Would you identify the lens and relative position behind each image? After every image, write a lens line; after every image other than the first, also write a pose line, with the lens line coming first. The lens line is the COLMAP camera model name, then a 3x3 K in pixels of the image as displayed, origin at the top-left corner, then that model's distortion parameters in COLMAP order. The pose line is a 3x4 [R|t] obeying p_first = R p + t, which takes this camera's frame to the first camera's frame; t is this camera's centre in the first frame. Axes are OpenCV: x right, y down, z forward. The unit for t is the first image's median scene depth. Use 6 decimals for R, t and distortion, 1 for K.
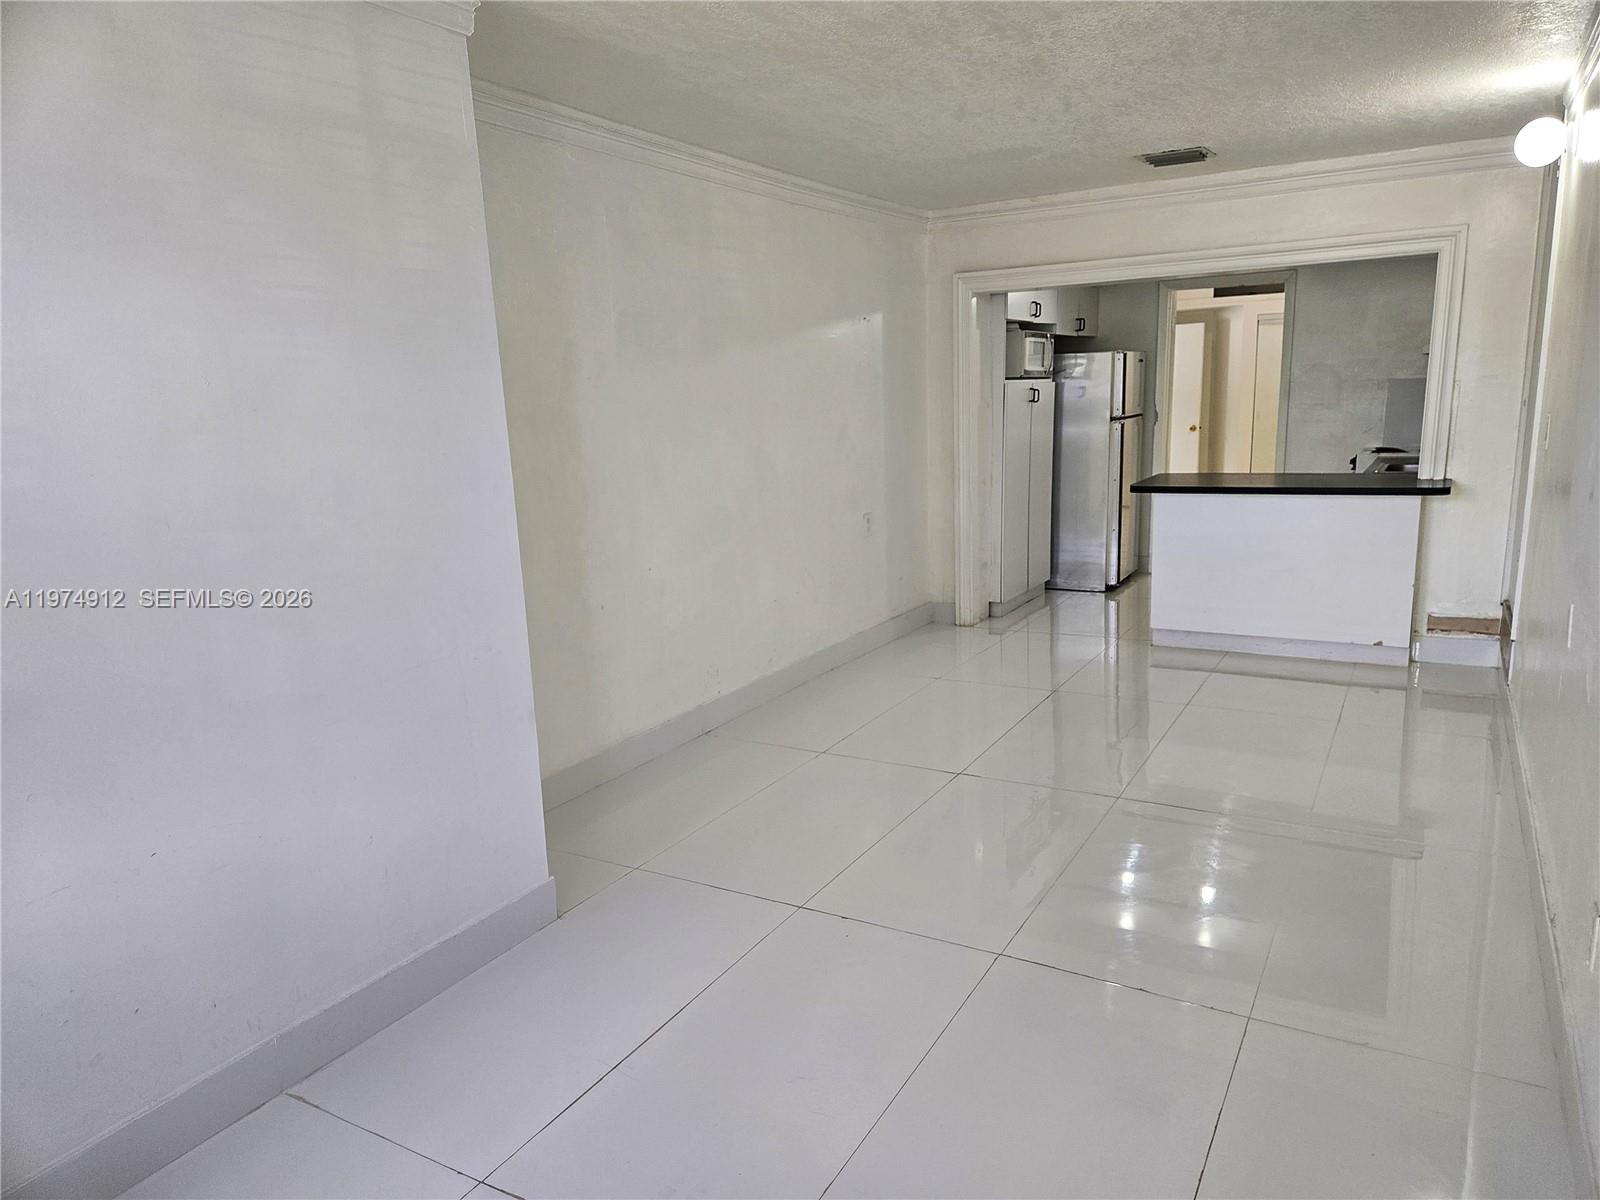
lens RADIAL K [[1066.0, 0, 802.0], [0, 1066.0, 601.6], [0, 0, 1]] dist [0.064011, -0.004588]
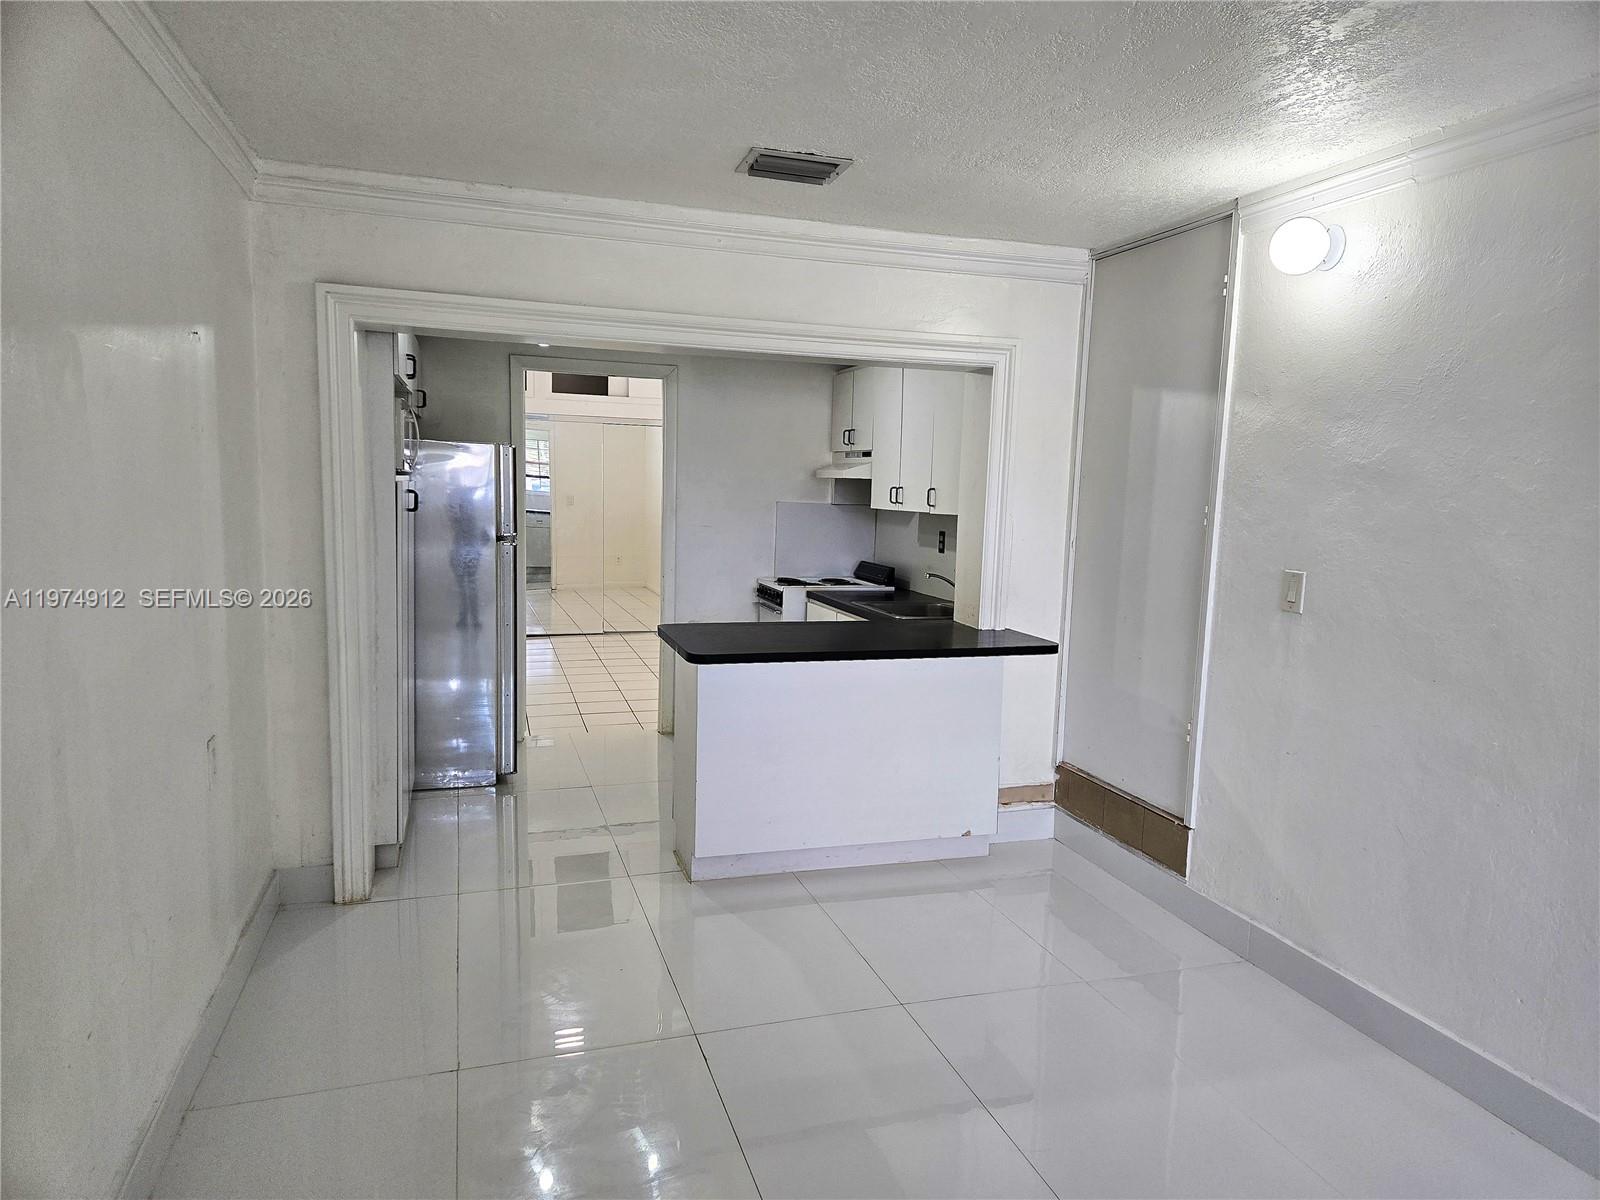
lens RADIAL K [[1066.0, 0, 801.0], [0, 1066.0, 600.8], [0, 0, 1]] dist [0.064011, -0.004588]
pose [[0.674959, -0.028907, 0.737288, -0.109875], [0.096099, 0.994165, -0.048996, -0.088811], [-0.731570, 0.103923, 0.673799, 0.452845]]
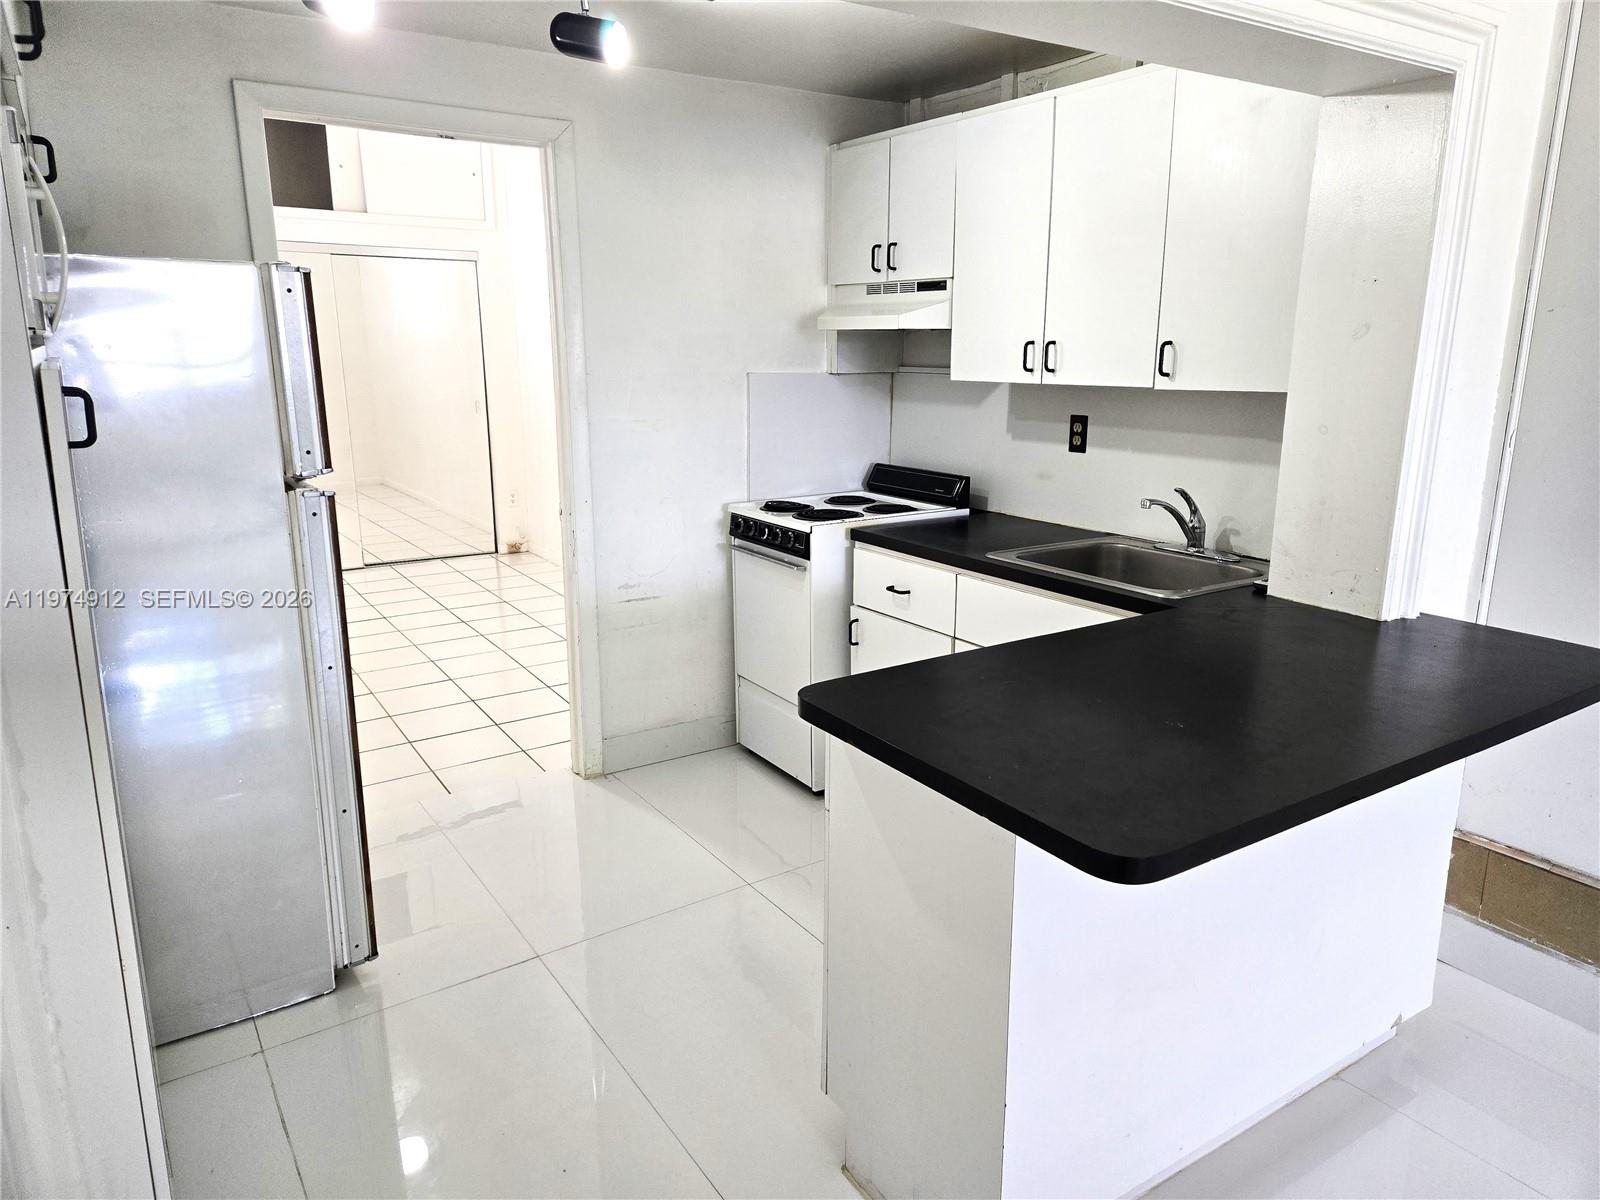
lens RADIAL K [[1066.0, 0, 803.4], [0, 1066.0, 582.4], [0, 0, 1]] dist [0.064011, -0.004588]
pose [[0.434985, -0.166160, 0.884974, 0.075274], [0.160989, 0.981342, 0.105124, -0.172452], [-0.885929, 0.096743, 0.453619, 0.833955]]
